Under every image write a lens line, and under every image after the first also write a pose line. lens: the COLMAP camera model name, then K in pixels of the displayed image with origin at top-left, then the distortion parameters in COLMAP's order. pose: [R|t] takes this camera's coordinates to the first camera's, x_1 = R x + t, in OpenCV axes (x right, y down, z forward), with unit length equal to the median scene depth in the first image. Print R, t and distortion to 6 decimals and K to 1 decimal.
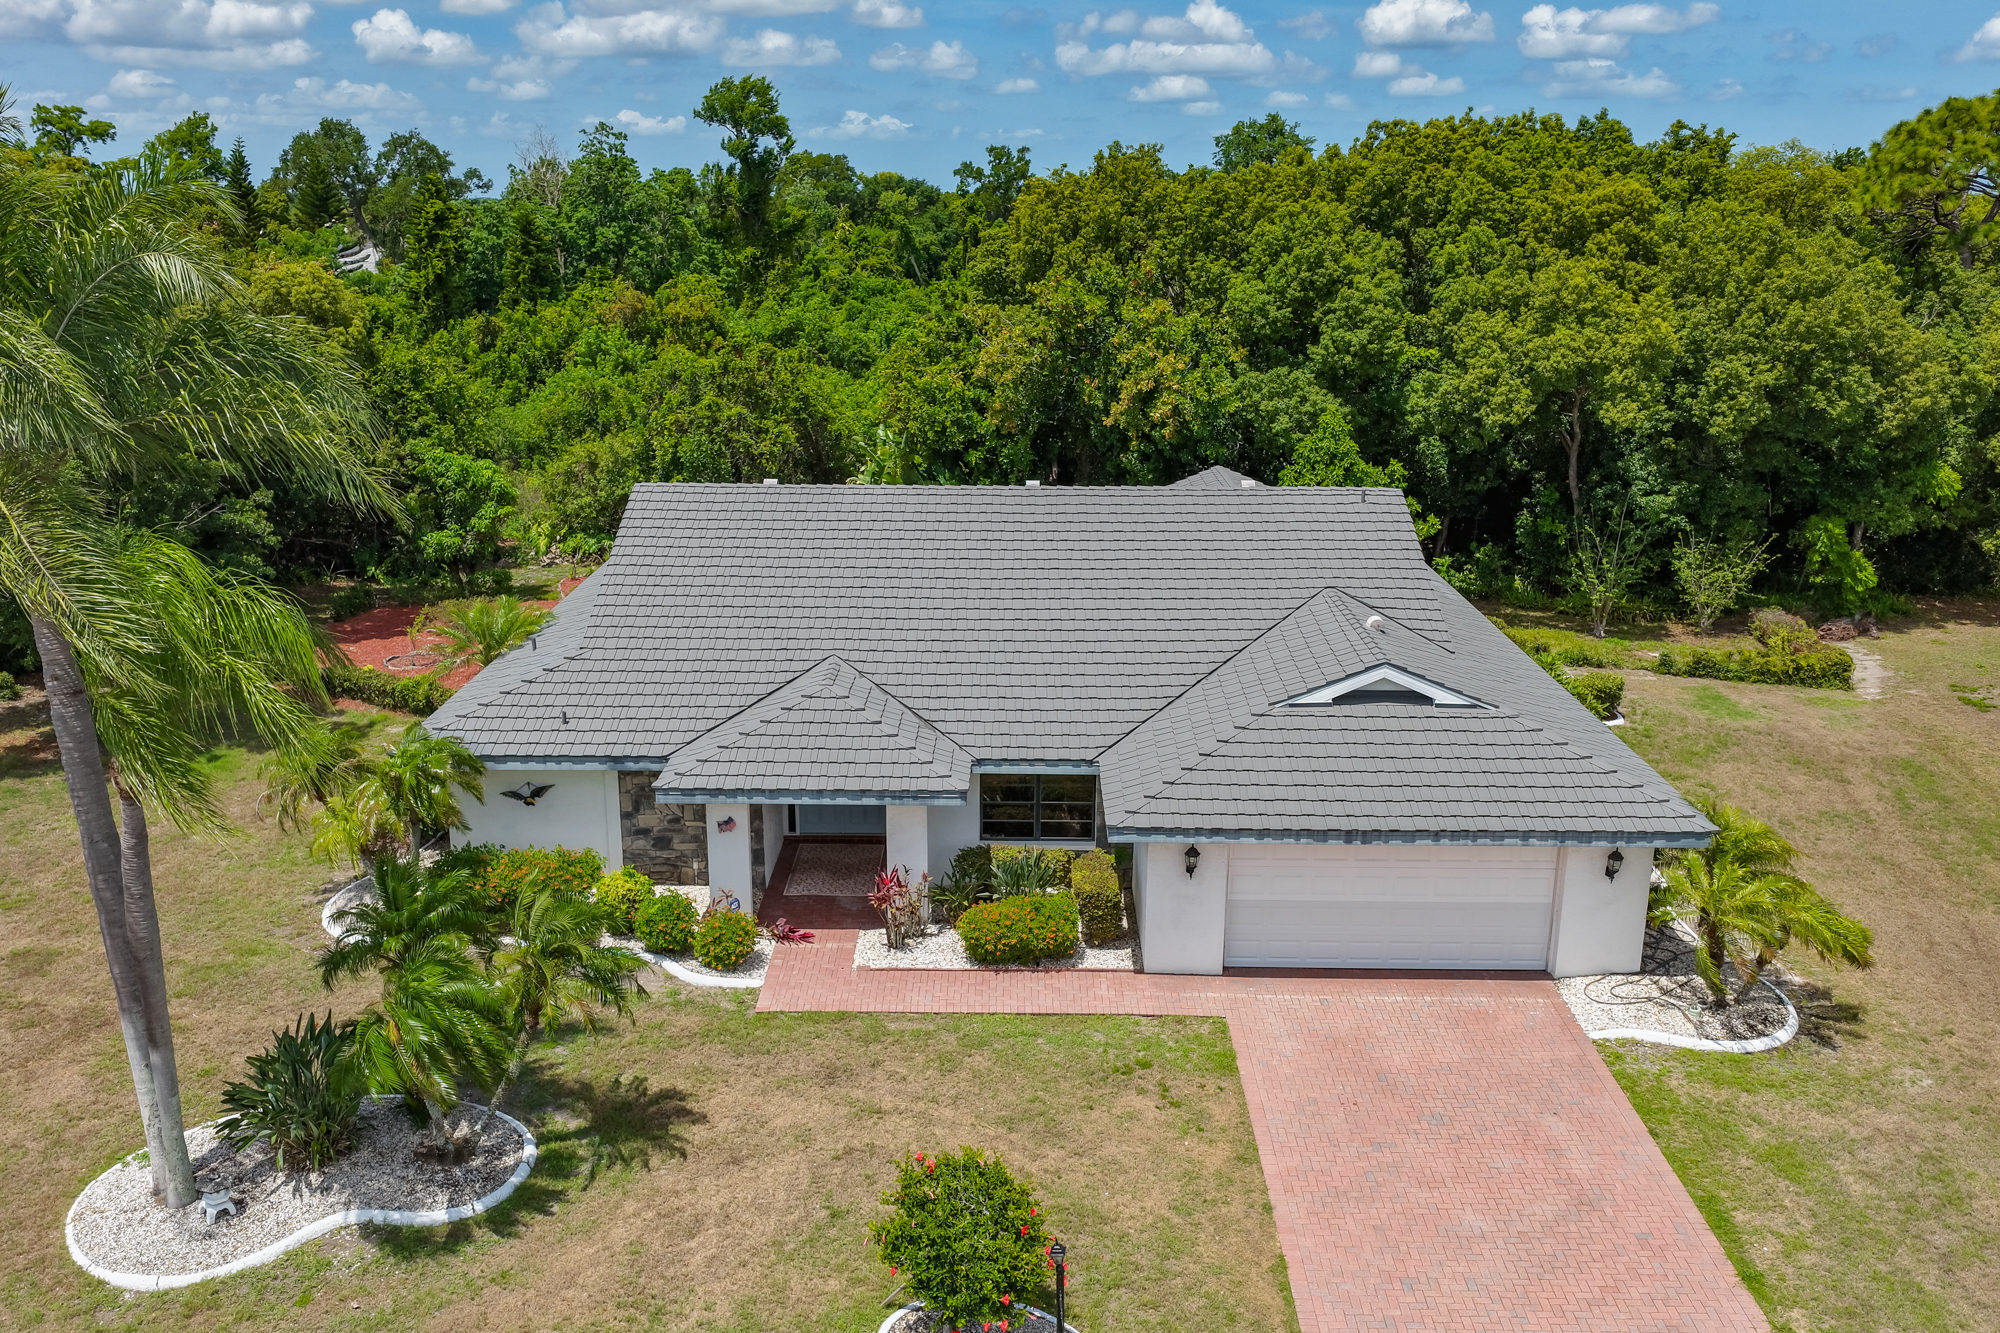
lens RADIAL K [[1658.5, 0, 1000.0], [0, 1658.5, 666.5], [0, 0, 1]] dist [0.008223, 0.008102]
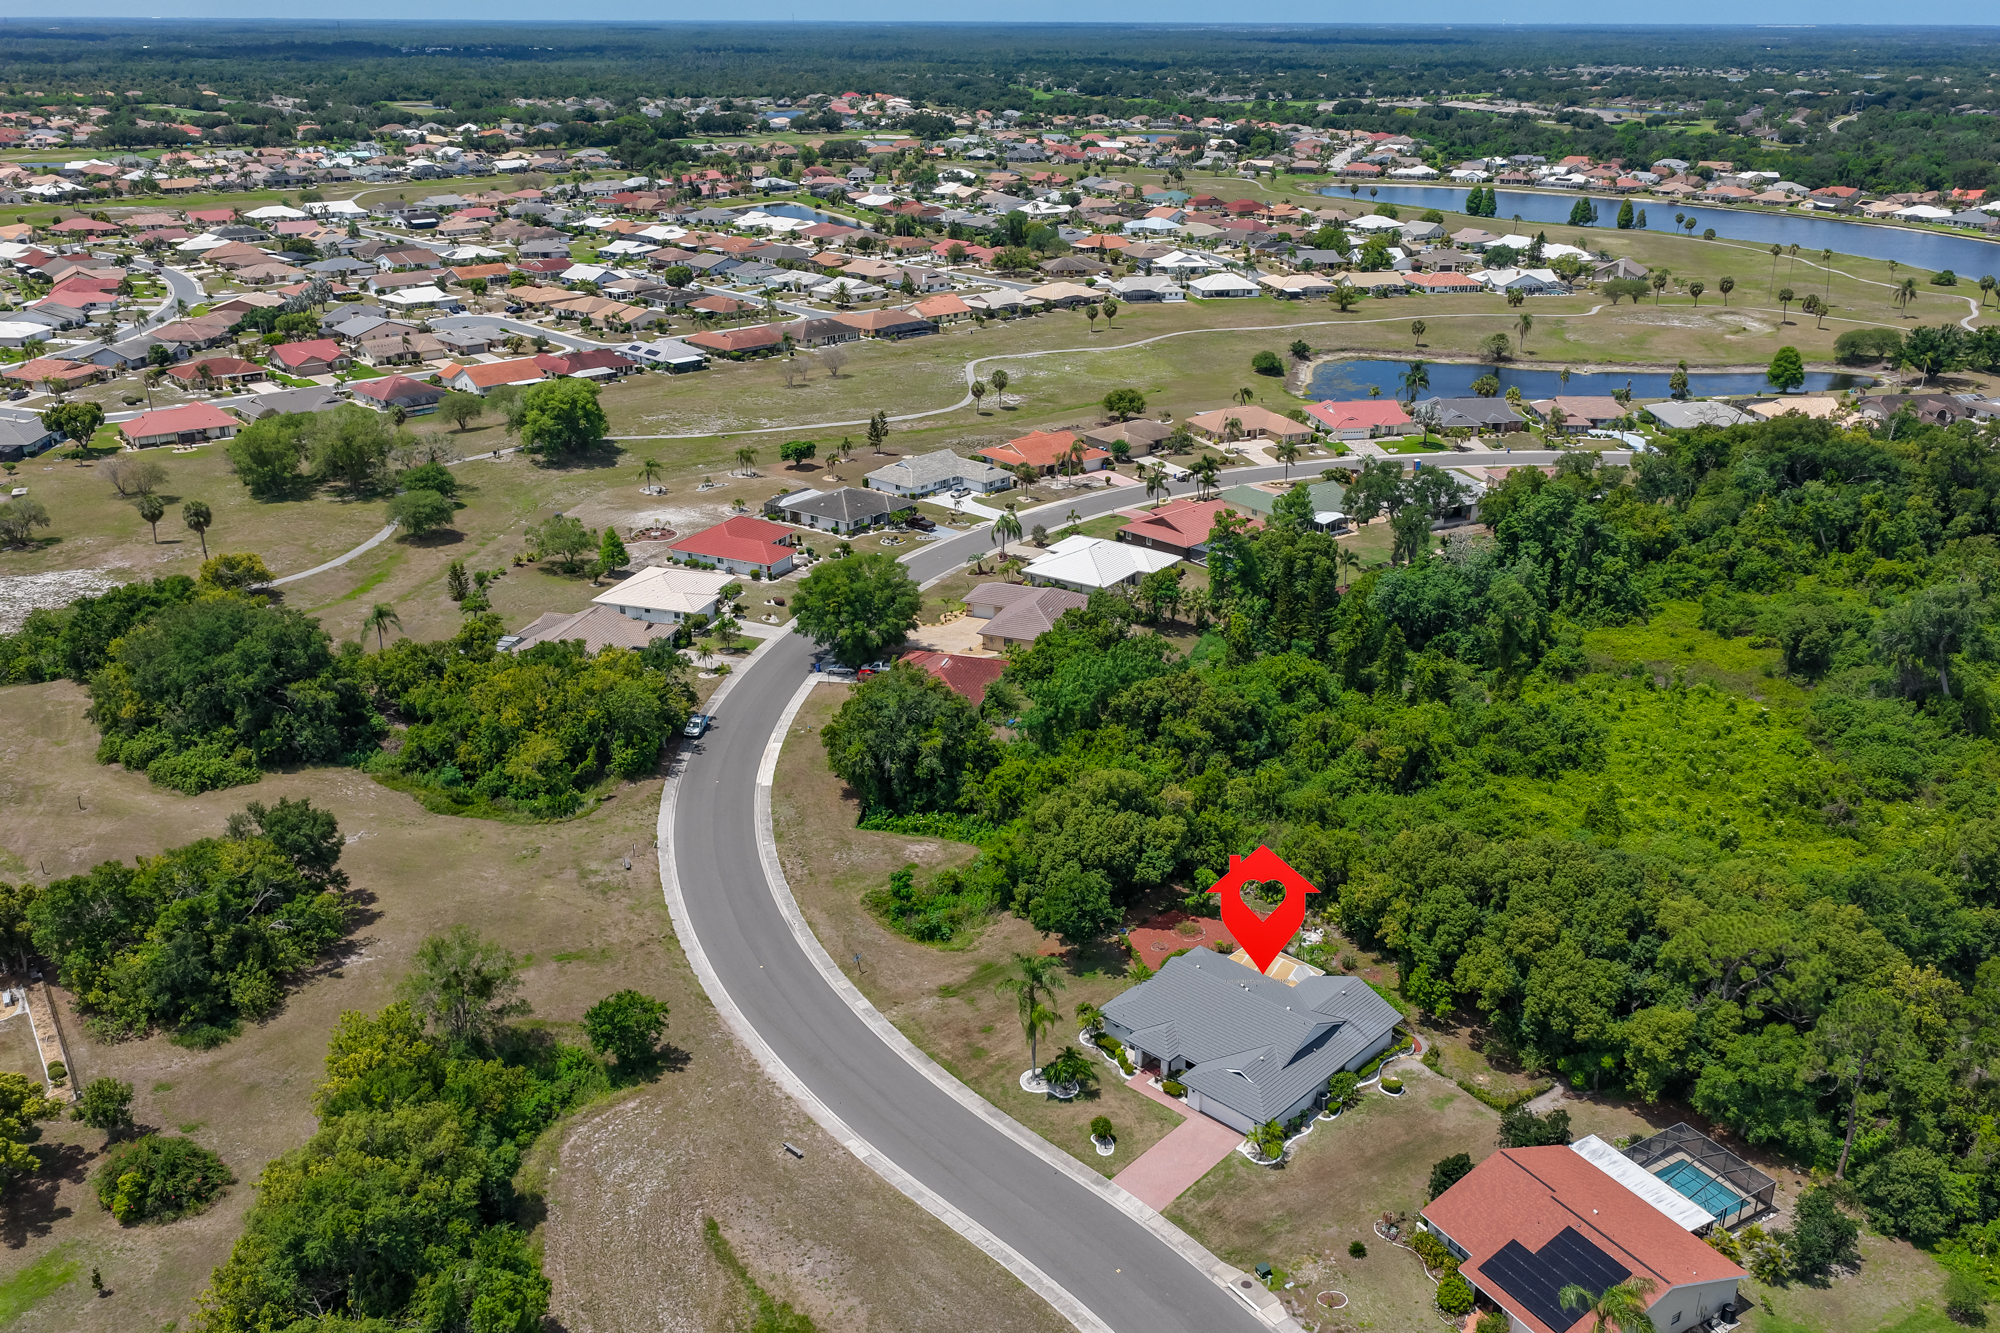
lens RADIAL K [[1658.5, 0, 1000.0], [0, 1658.5, 666.5], [0, 0, 1]] dist [0.008223, 0.008102]
pose [[0.734161, 0.246970, -0.632467, 2.681026], [-0.182135, 0.968995, 0.166959, -1.981452], [0.654091, -0.007380, 0.756380, -3.466090]]
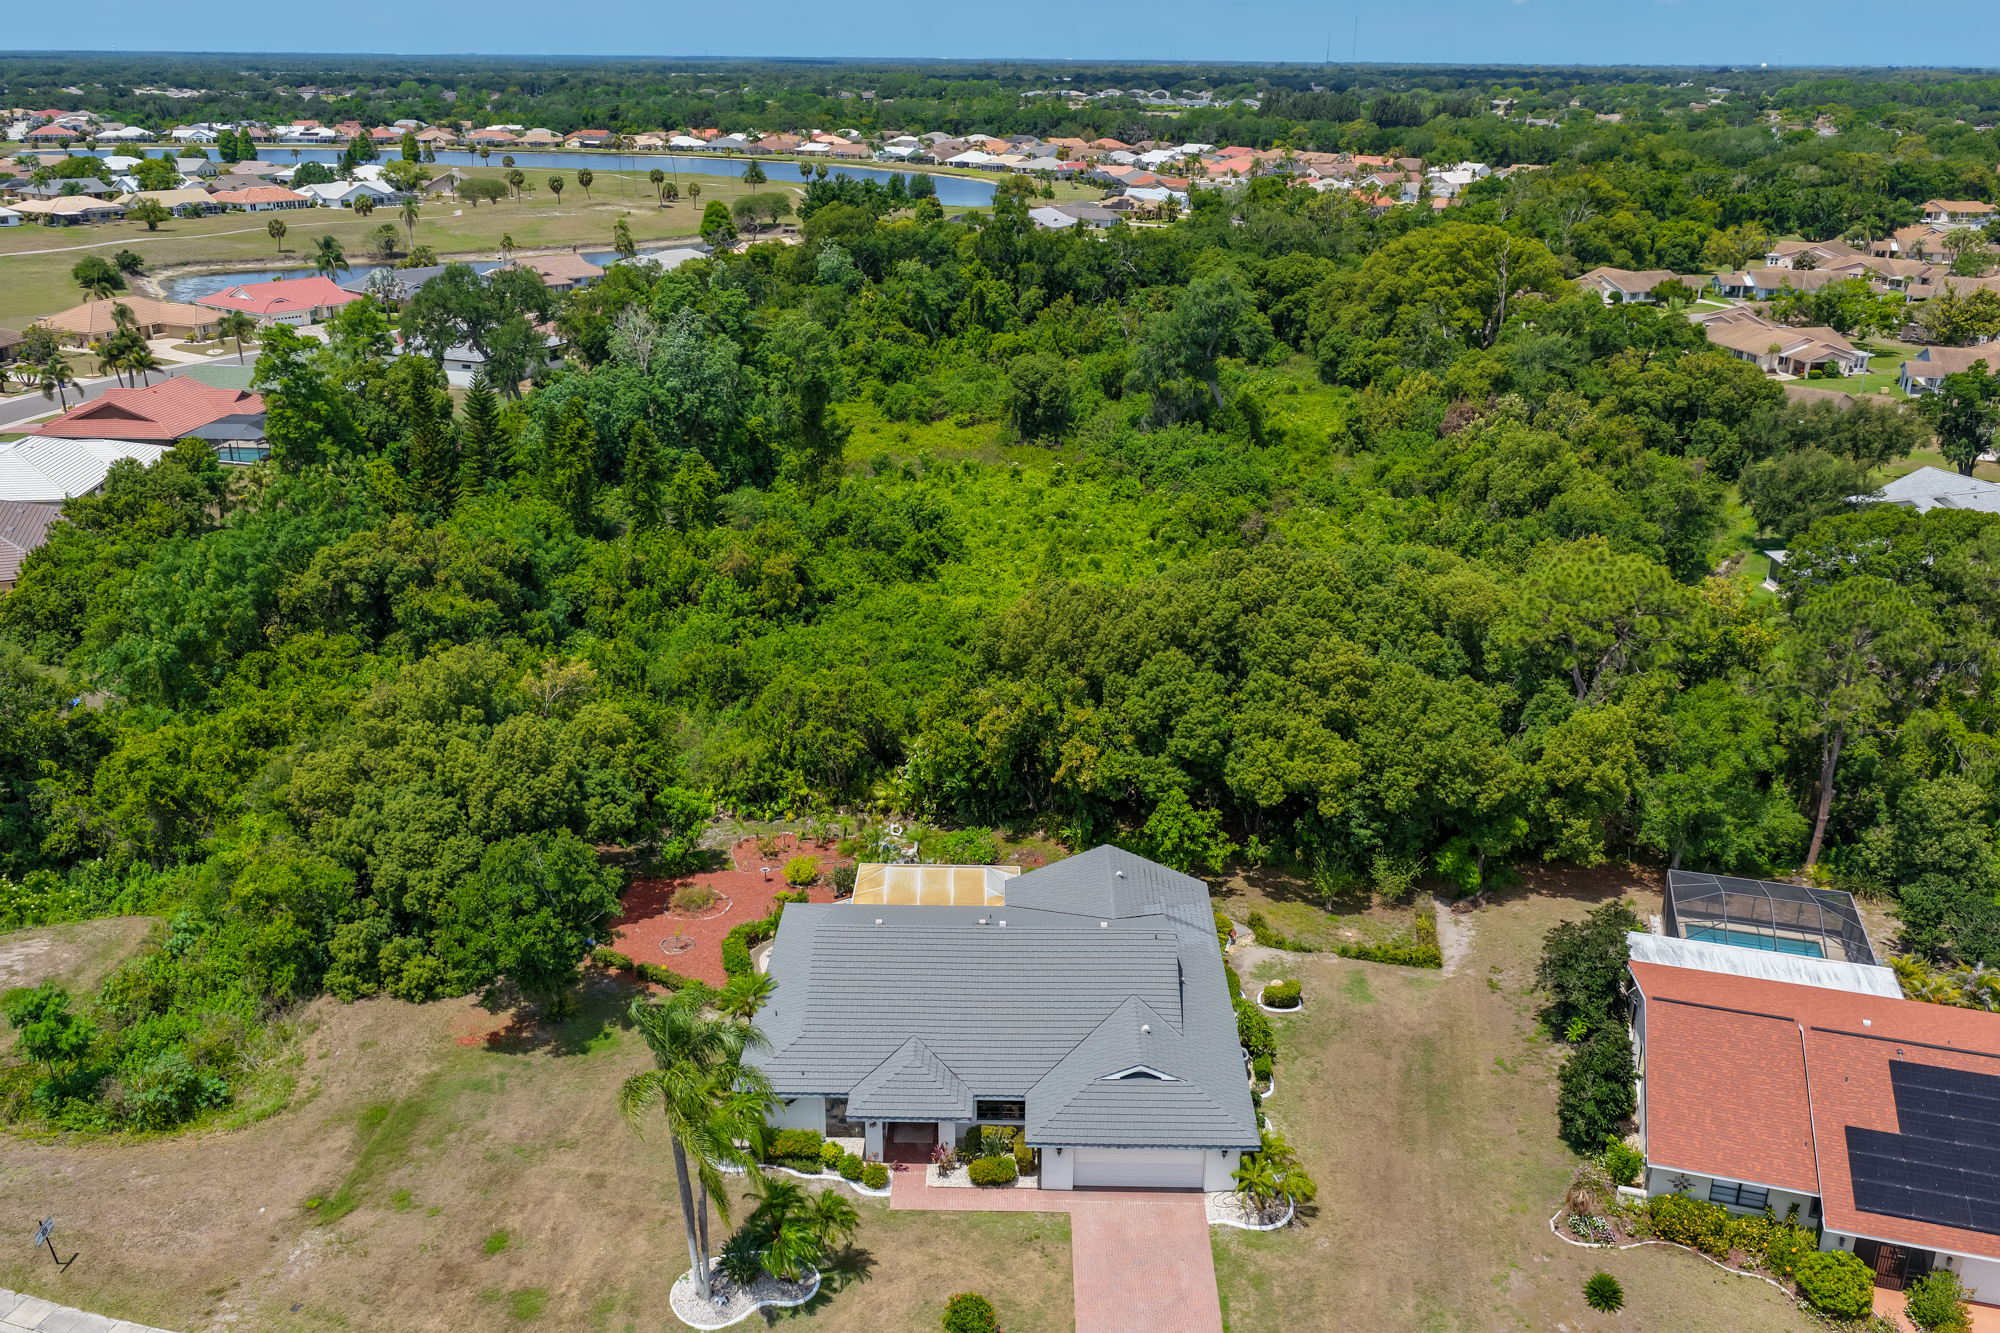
lens RADIAL K [[1658.5, 0, 1000.0], [0, 1658.5, 666.5], [0, 0, 1]] dist [0.008223, 0.008102]
pose [[0.999988, 0.003078, -0.003780, 0.030388], [-0.002761, 0.996687, 0.081287, -0.795721], [0.004018, -0.081276, 0.996684, -1.420320]]
